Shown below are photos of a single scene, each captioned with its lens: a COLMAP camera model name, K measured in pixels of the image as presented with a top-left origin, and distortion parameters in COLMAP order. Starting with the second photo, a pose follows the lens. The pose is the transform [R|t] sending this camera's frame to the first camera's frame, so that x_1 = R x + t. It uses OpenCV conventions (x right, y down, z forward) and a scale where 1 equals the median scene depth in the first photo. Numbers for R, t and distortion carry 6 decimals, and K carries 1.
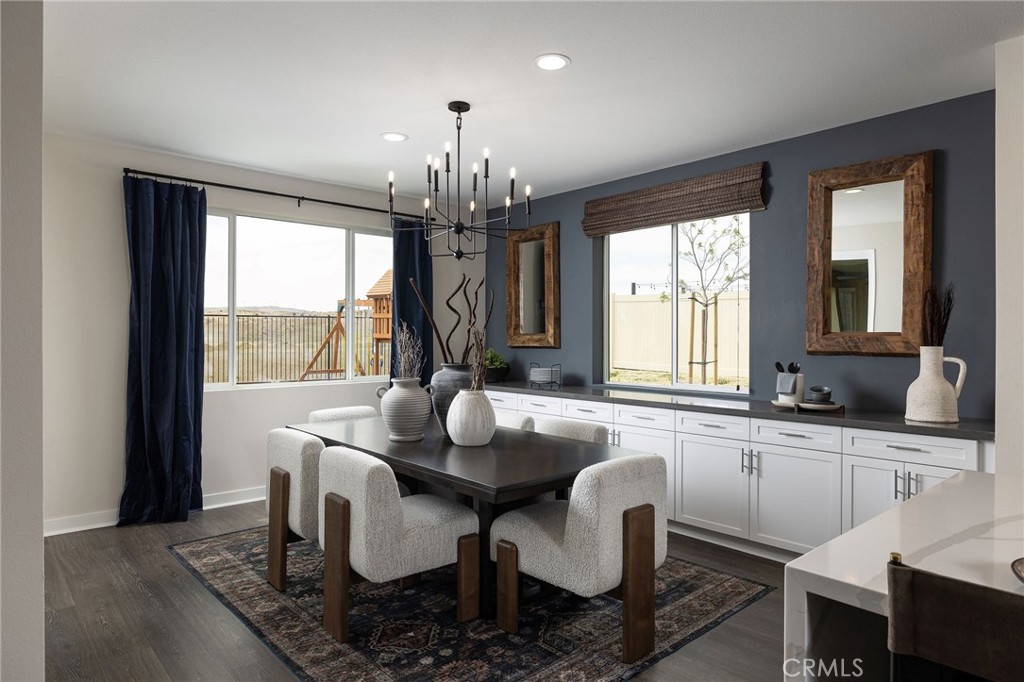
lens RADIAL K [[615.0, 0, 512.0], [0, 615.0, 341.0], [0, 0, 1]] dist [0.004539, 0.000420]
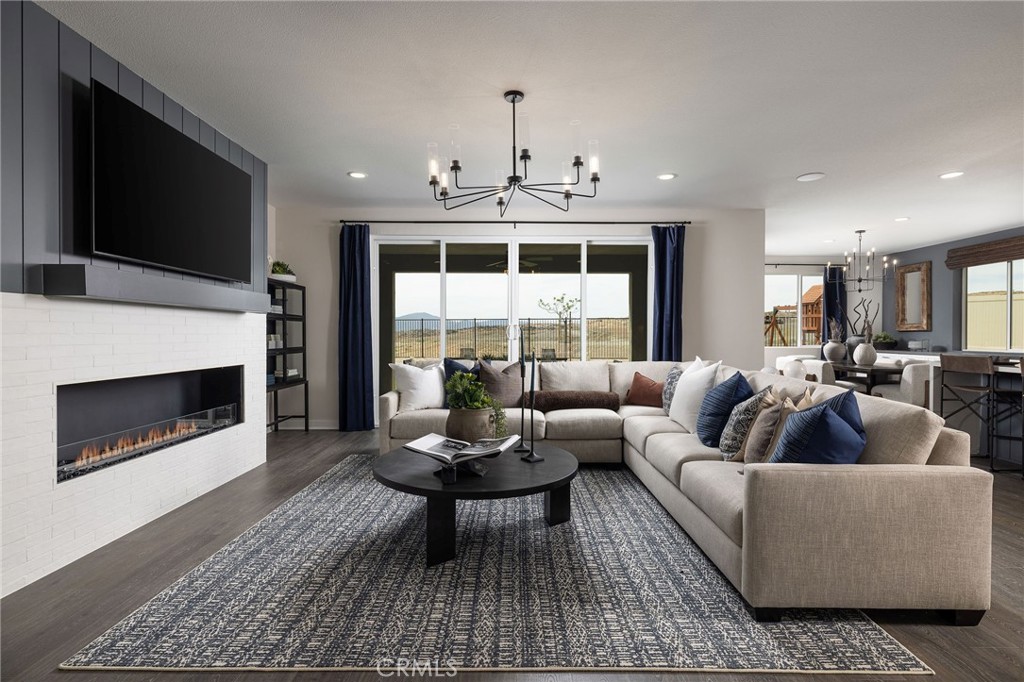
lens RADIAL K [[491.9, 0, 513.2], [0, 491.9, 338.4], [0, 0, 1]] dist [-0.001252, 0.000415]
pose [[0.749201, 0.005926, -0.662316, 0.172861], [-0.005990, 0.999980, 0.002171, 0.055728], [0.662316, 0.002341, 0.749221, -1.352697]]
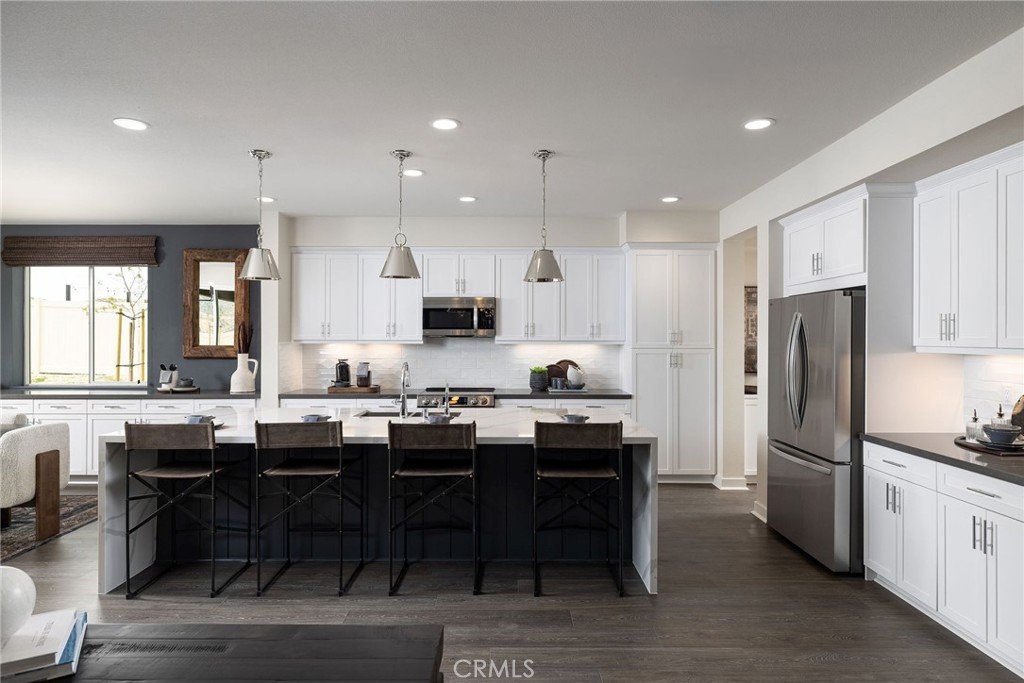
lens RADIAL K [[570.0, 0, 511.6], [0, 570.0, 337.3], [0, 0, 1]] dist [0.001248, -0.001122]
pose [[0.661082, -0.000781, 0.750313, -0.091814], [0.005262, 0.999980, -0.003595, -0.027356], [-0.750295, 0.006324, 0.661073, -0.708703]]
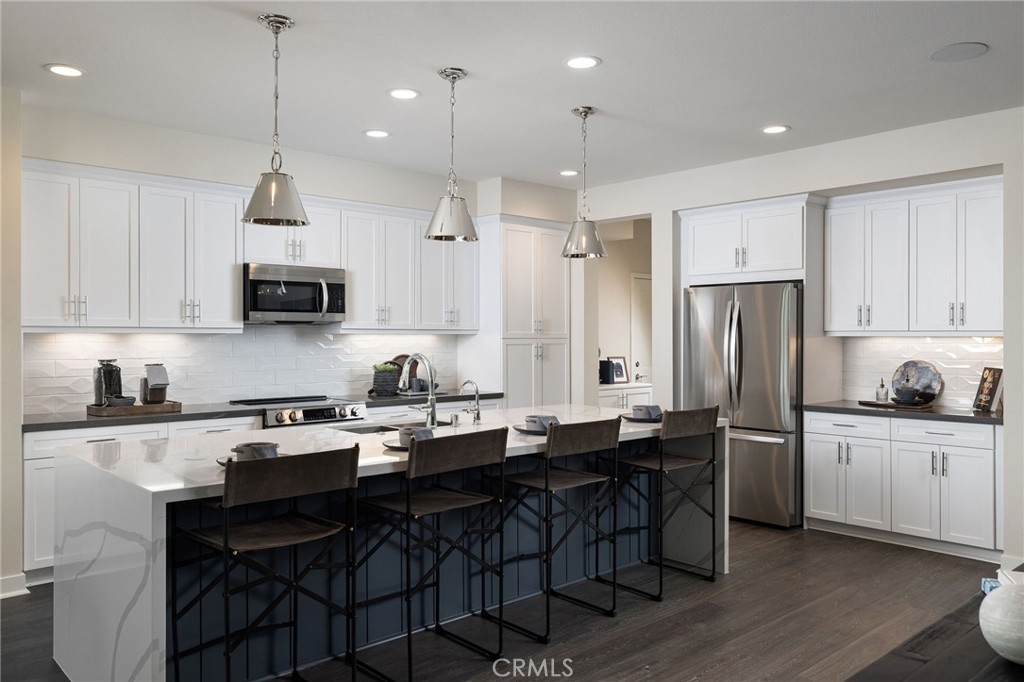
lens RADIAL K [[778.0, 0, 513.7], [0, 778.0, 337.6], [0, 0, 1]] dist [-0.000439, 0.000399]
pose [[-0.018209, -0.003679, 0.999827, -0.484558], [0.007186, 0.999967, 0.003811, -0.011121], [-0.999808, 0.007254, -0.018182, 0.034266]]
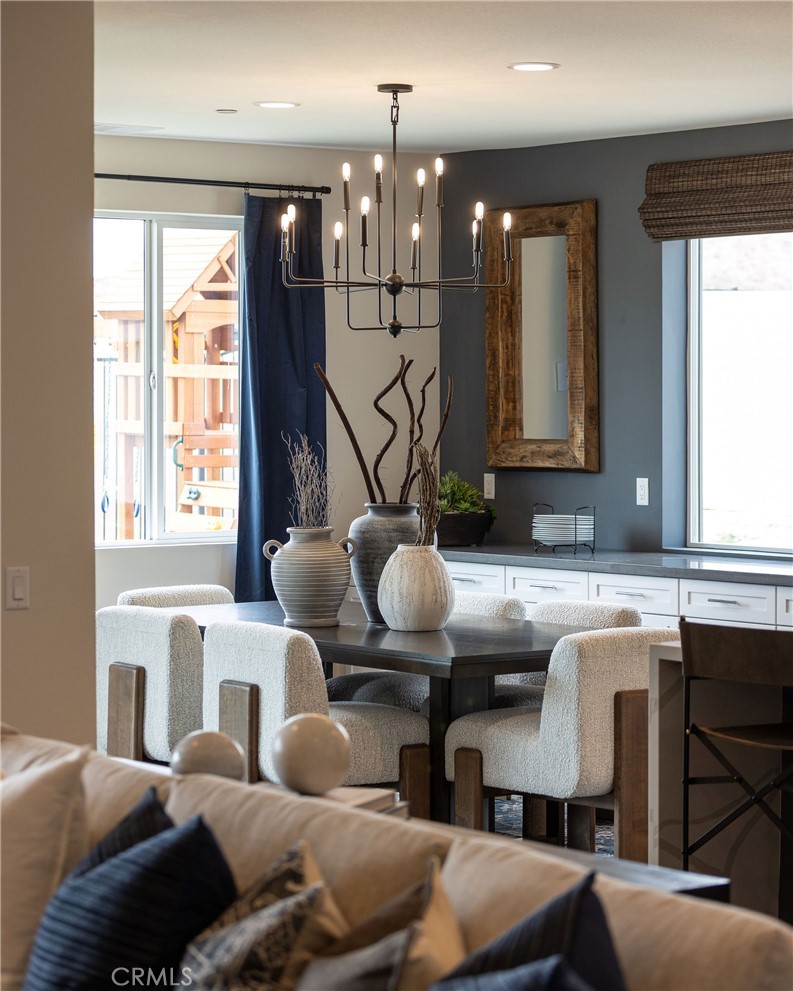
lens RADIAL K [[2736.1, 0, 396.5], [0, 2736.1, 495.5], [0, 0, 1]] dist [0.023383, -0.392644]
pose [[0.998099, -0.001184, -0.061612, 0.079255], [0.003105, 0.999512, 0.031085, -0.053668], [0.061545, -0.031217, 0.997616, -1.641378]]
